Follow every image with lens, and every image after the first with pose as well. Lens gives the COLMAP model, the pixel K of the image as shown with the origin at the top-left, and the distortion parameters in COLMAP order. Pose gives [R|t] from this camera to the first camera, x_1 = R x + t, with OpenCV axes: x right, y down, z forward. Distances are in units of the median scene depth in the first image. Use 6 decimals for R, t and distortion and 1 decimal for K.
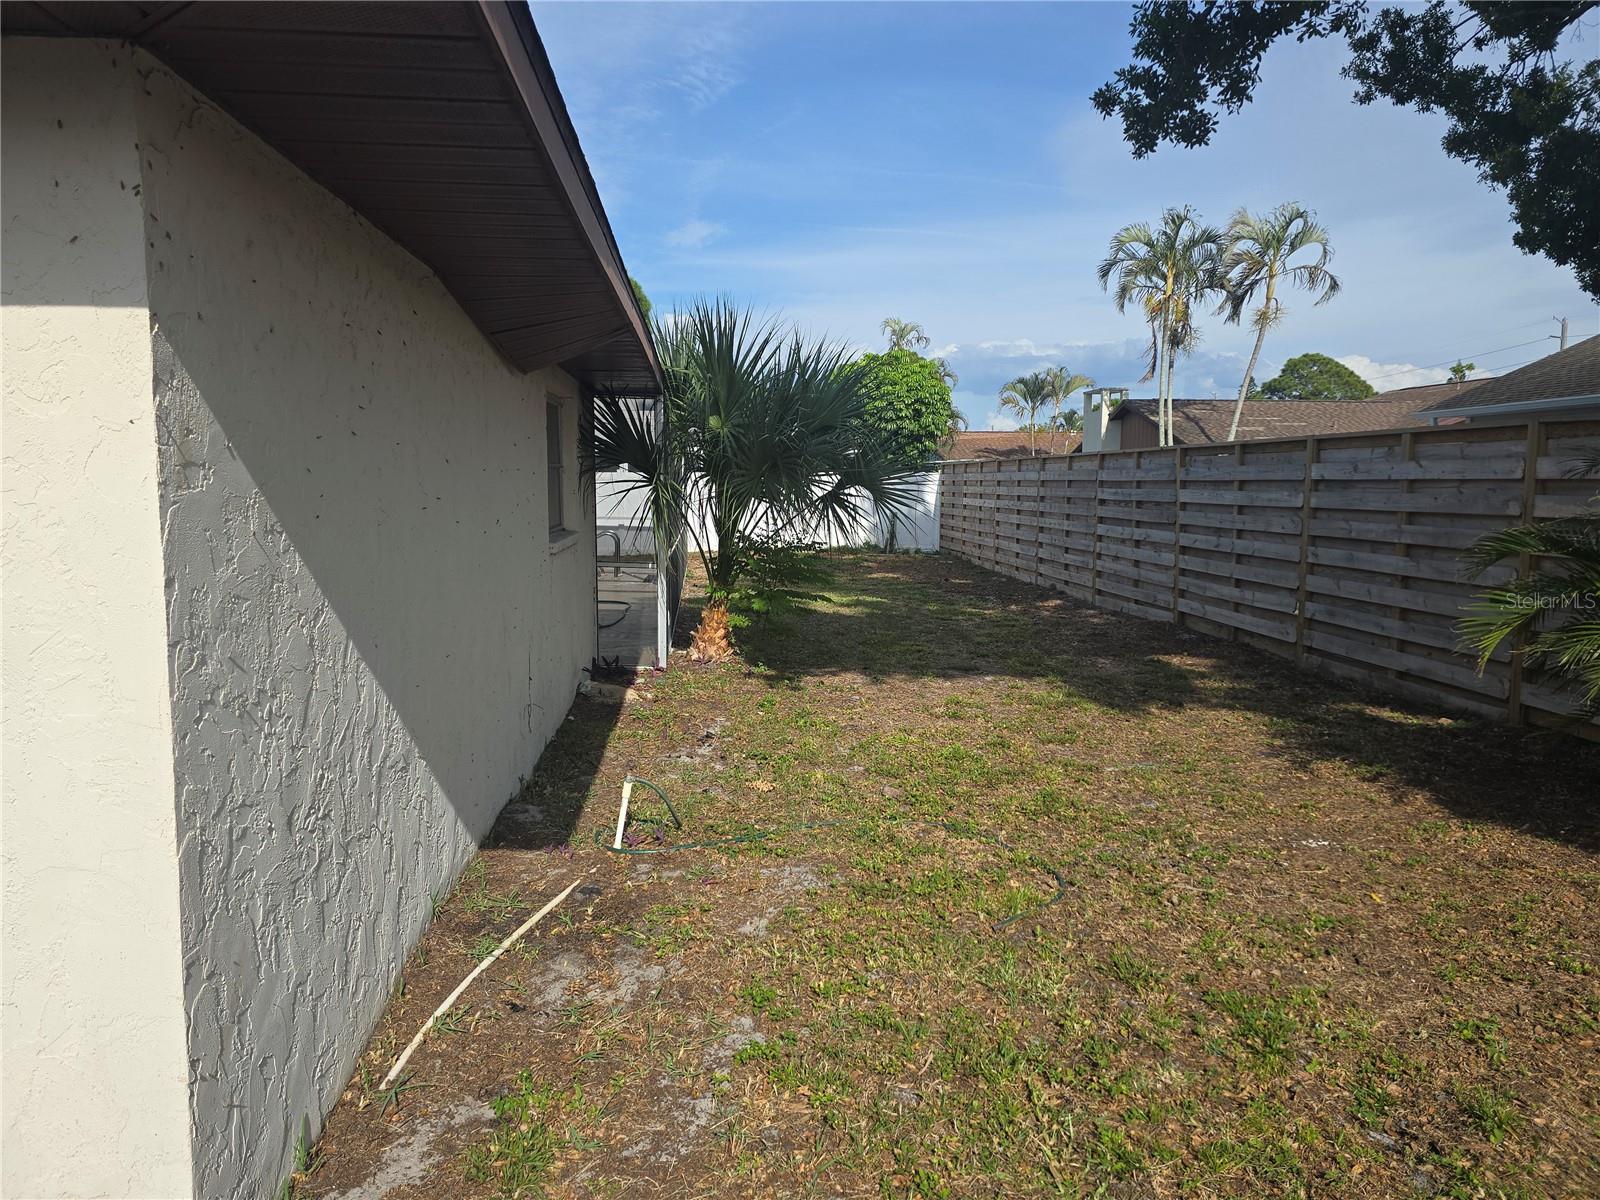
lens RADIAL K [[1074.2, 0, 800.2], [0, 1074.2, 598.9], [0, 0, 1]] dist [0.008619, 0.001985]
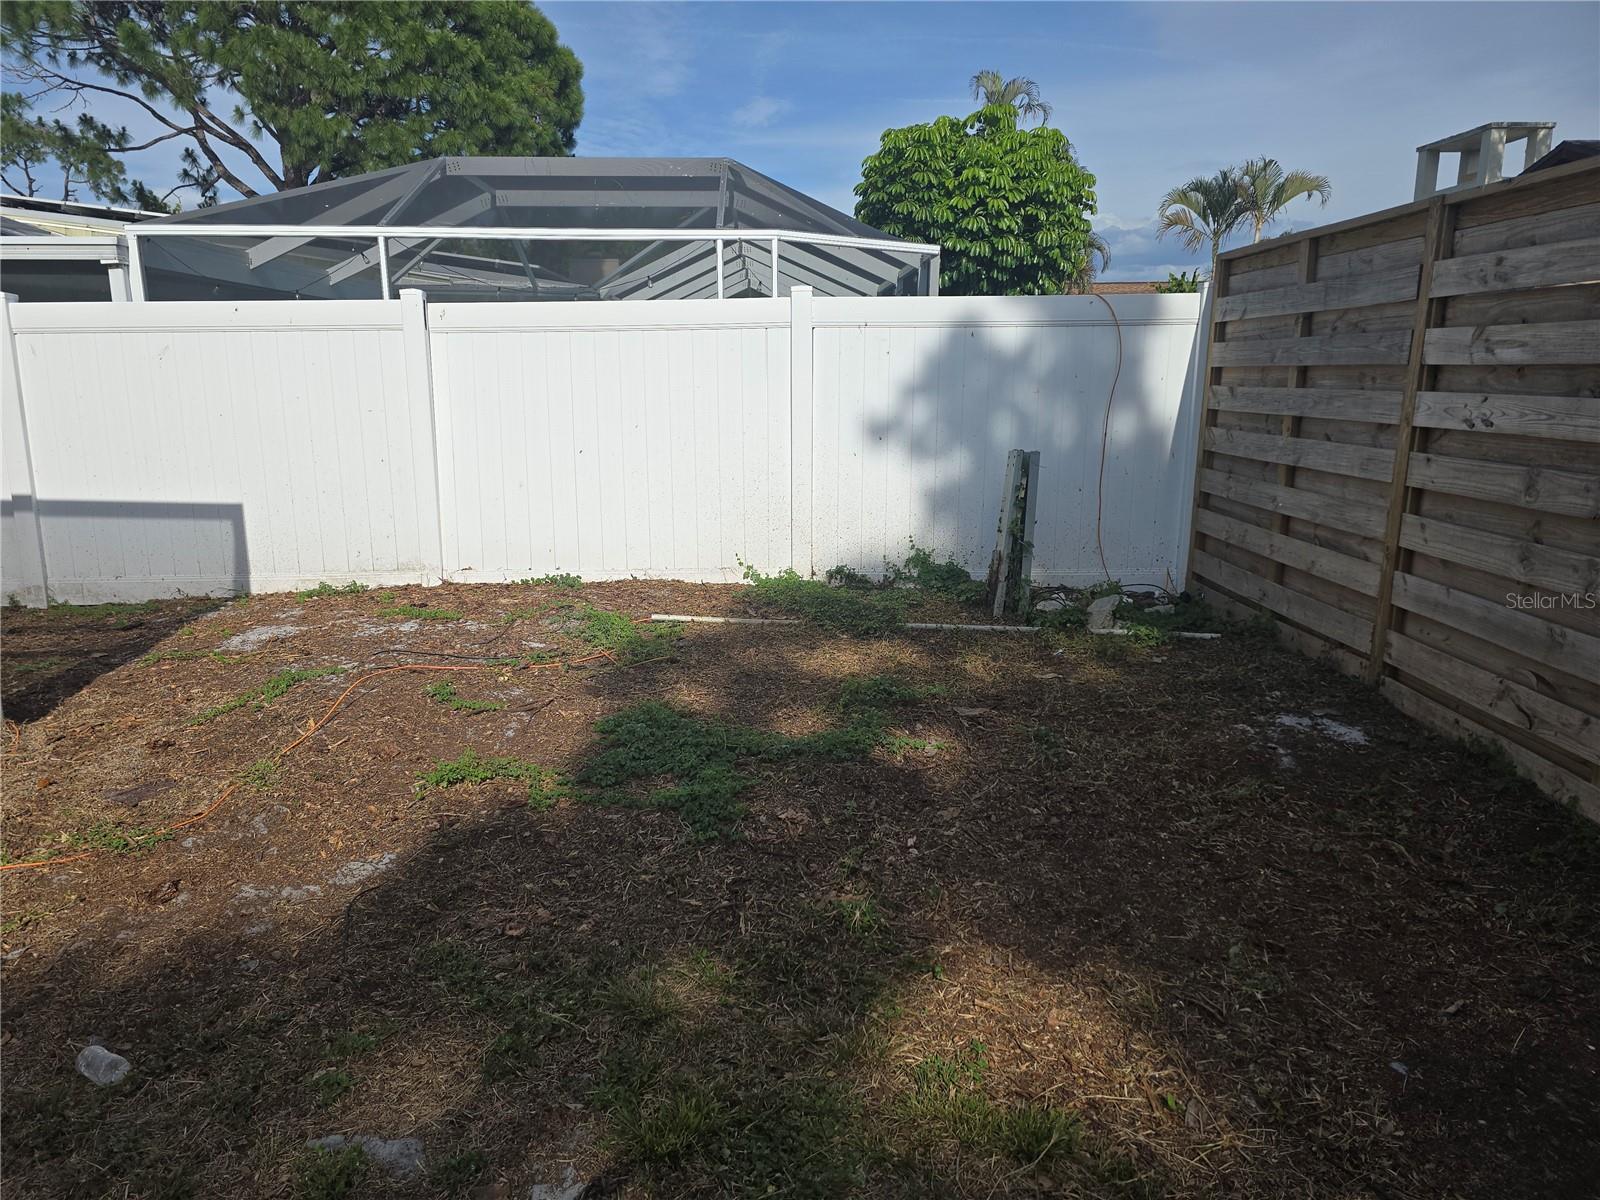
lens RADIAL K [[1074.2, 0, 797.9], [0, 1074.2, 601.3], [0, 0, 1]] dist [0.008619, 0.001985]
pose [[0.997820, 0.002673, -0.065942, 0.031008], [0.003981, 0.994922, 0.100572, -0.043615], [0.065876, -0.100615, 0.992742, 0.456086]]
